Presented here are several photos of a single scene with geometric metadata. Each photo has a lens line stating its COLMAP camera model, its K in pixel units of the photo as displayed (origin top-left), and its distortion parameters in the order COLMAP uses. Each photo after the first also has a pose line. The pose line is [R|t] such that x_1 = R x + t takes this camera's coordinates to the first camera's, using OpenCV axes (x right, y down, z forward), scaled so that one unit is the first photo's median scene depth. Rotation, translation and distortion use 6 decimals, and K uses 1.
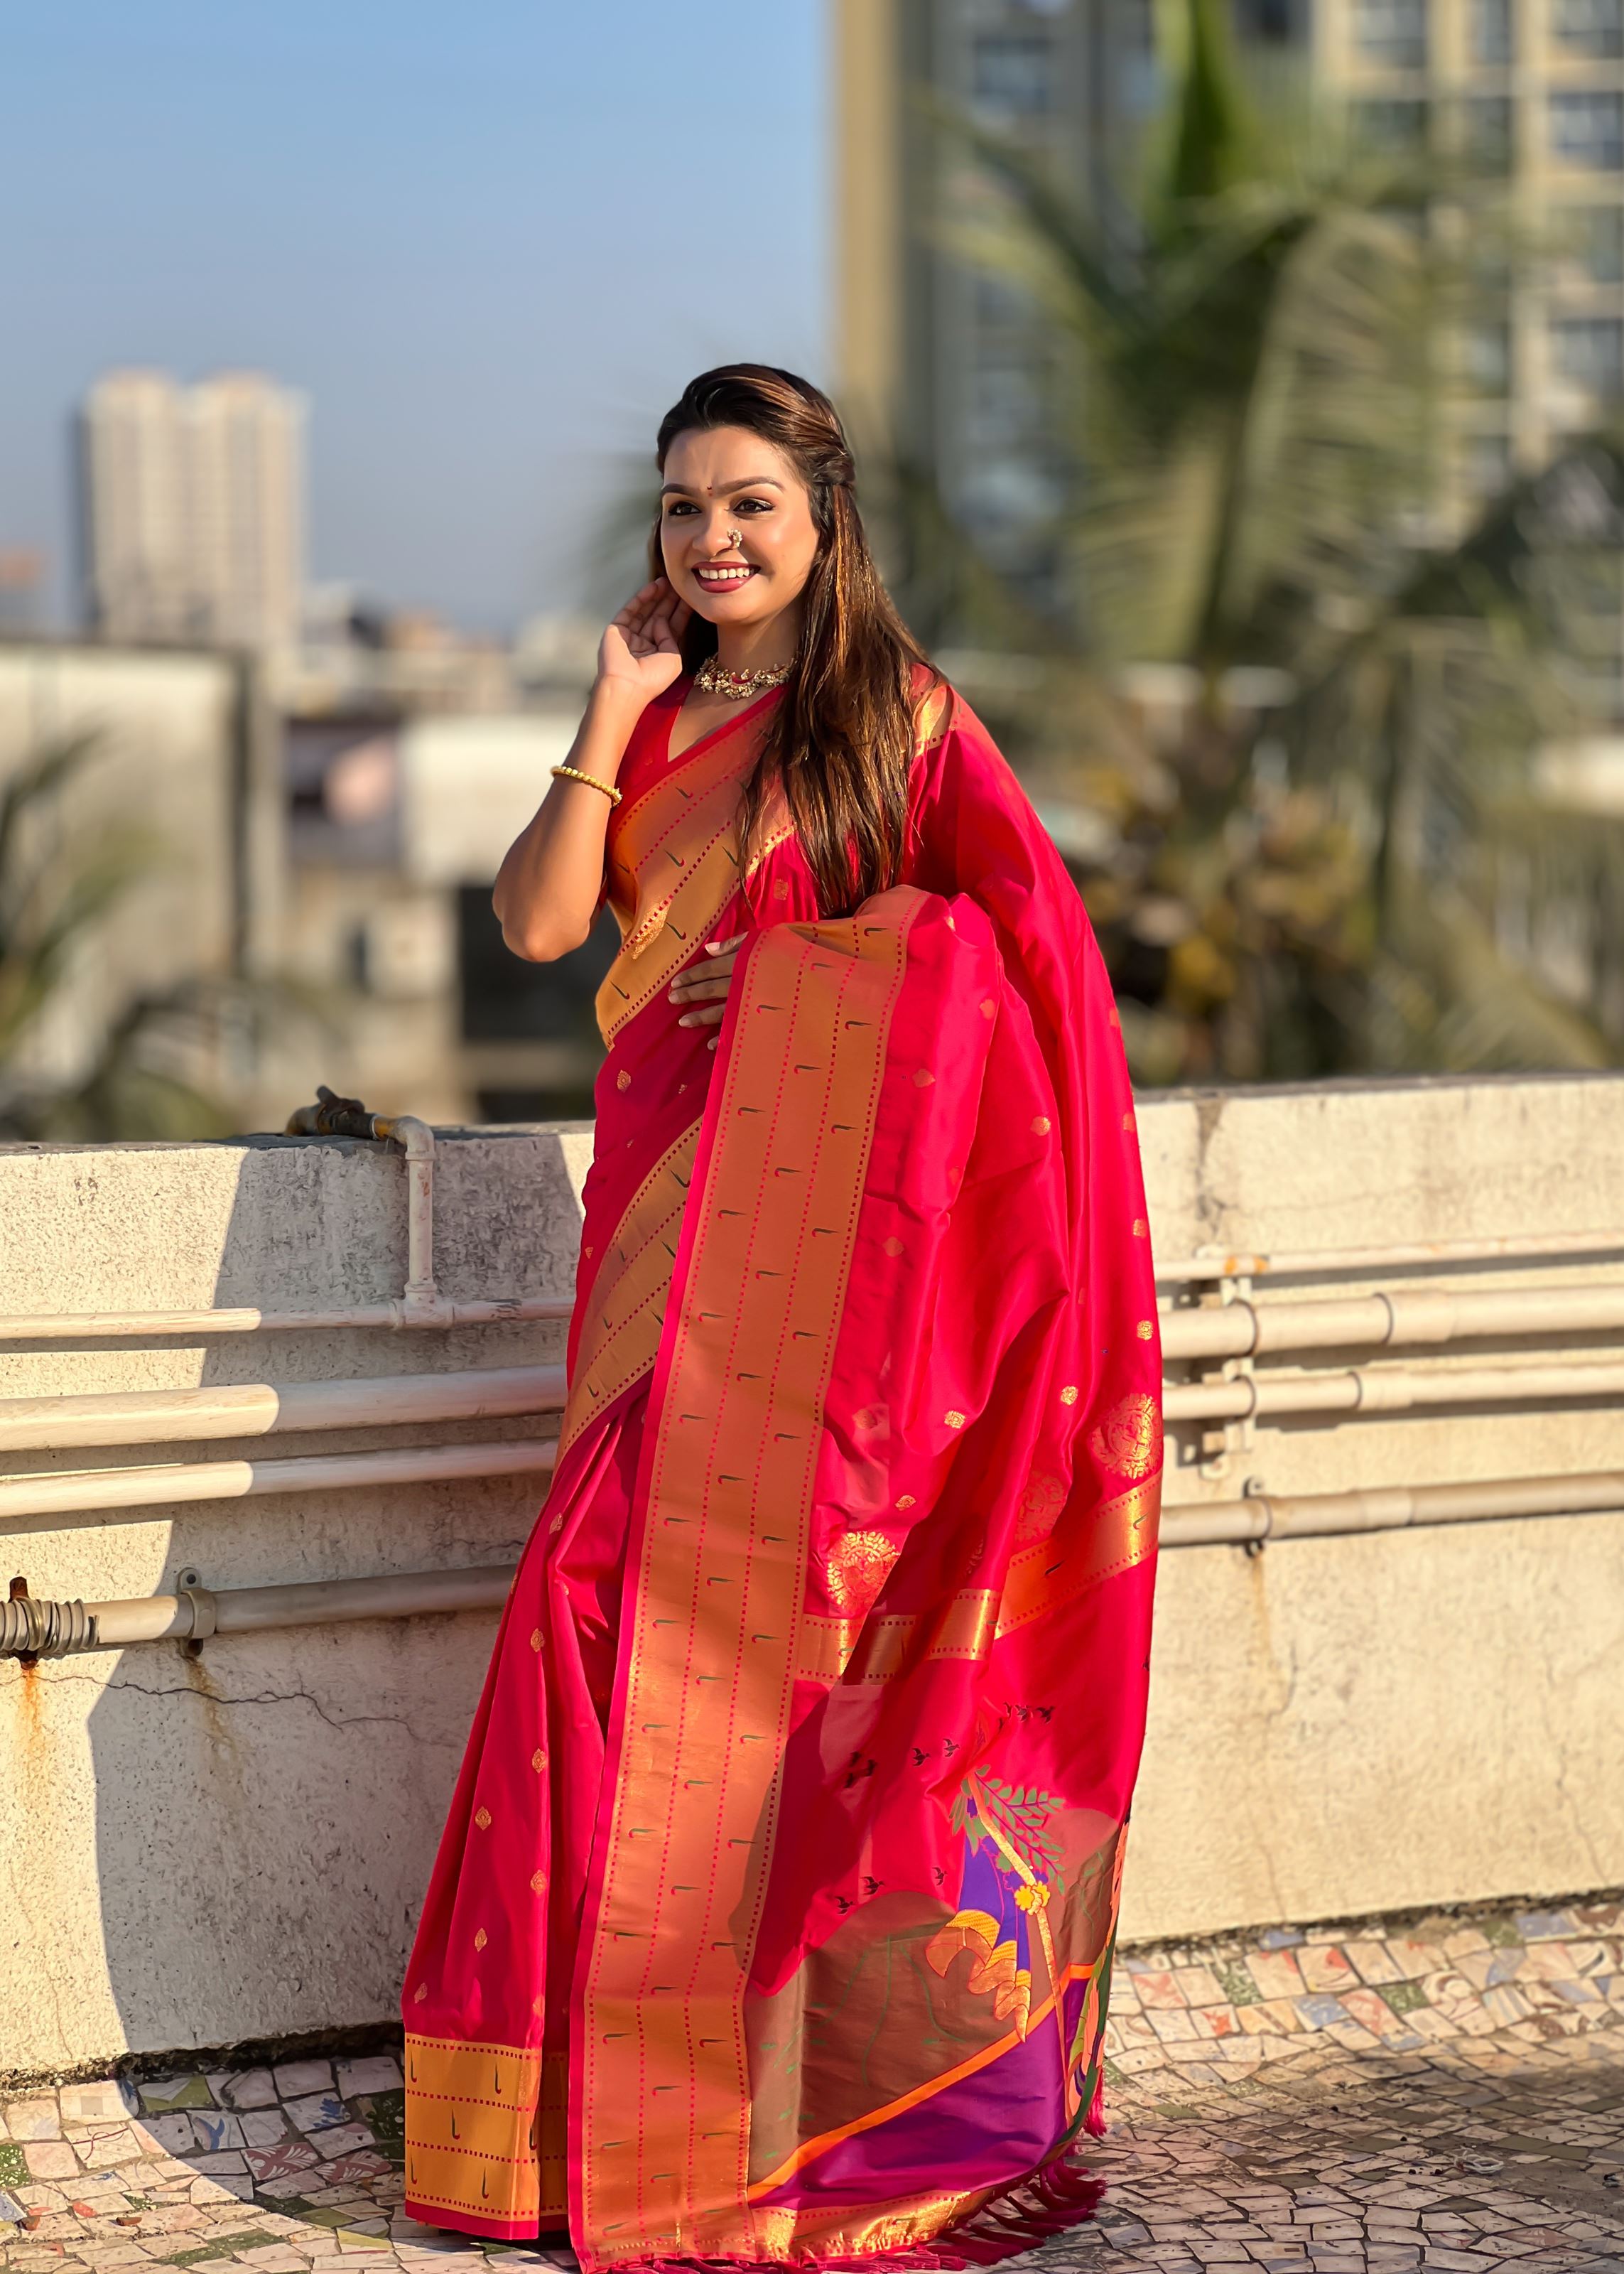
lens RADIAL K [[5359.9, 0, 797.4], [0, 5359.9, 1117.7], [0, 0, 1]] dist [0.215009, 0.000000]
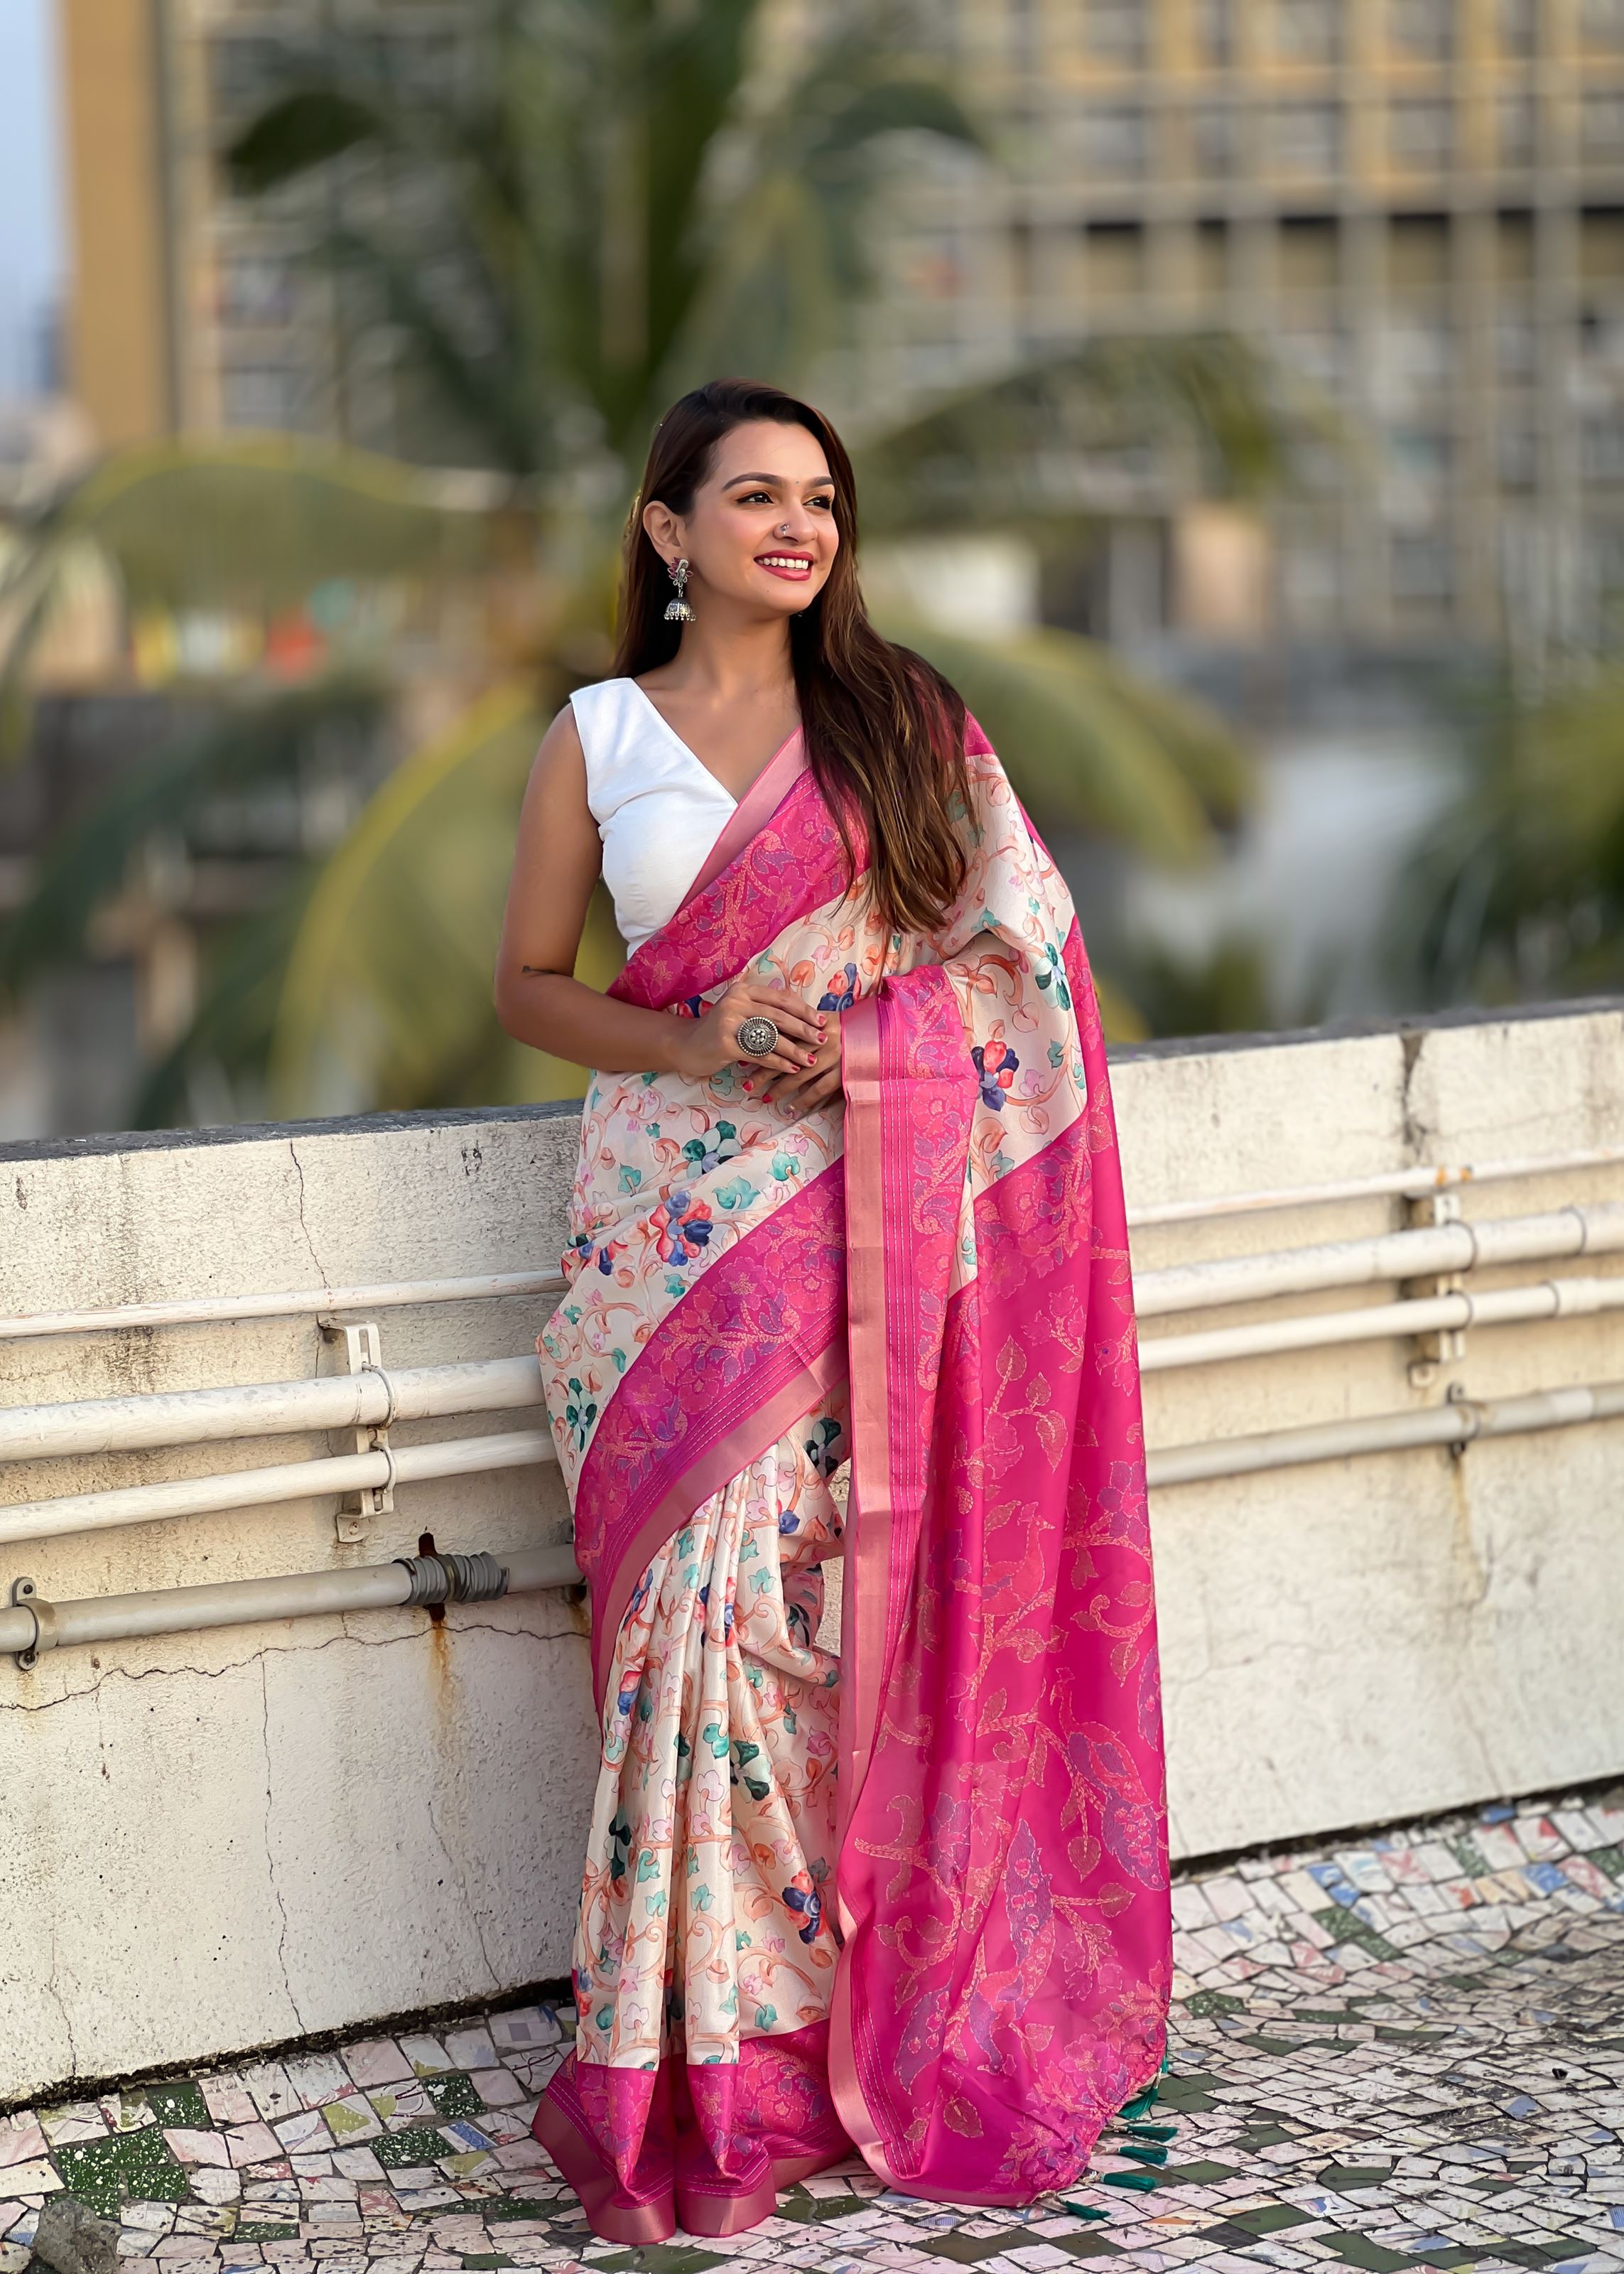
lens RADIAL K [[5359.9, 0, 822.6], [0, 5359.9, 1105.0], [0, 0, 1]] dist [0.215009, 0.000000]
pose [[0.987230, -0.027842, 0.156847, -0.207979], [0.021951, 0.998991, 0.039169, -0.033488], [-0.157780, -0.035226, 0.986846, -0.033088]]
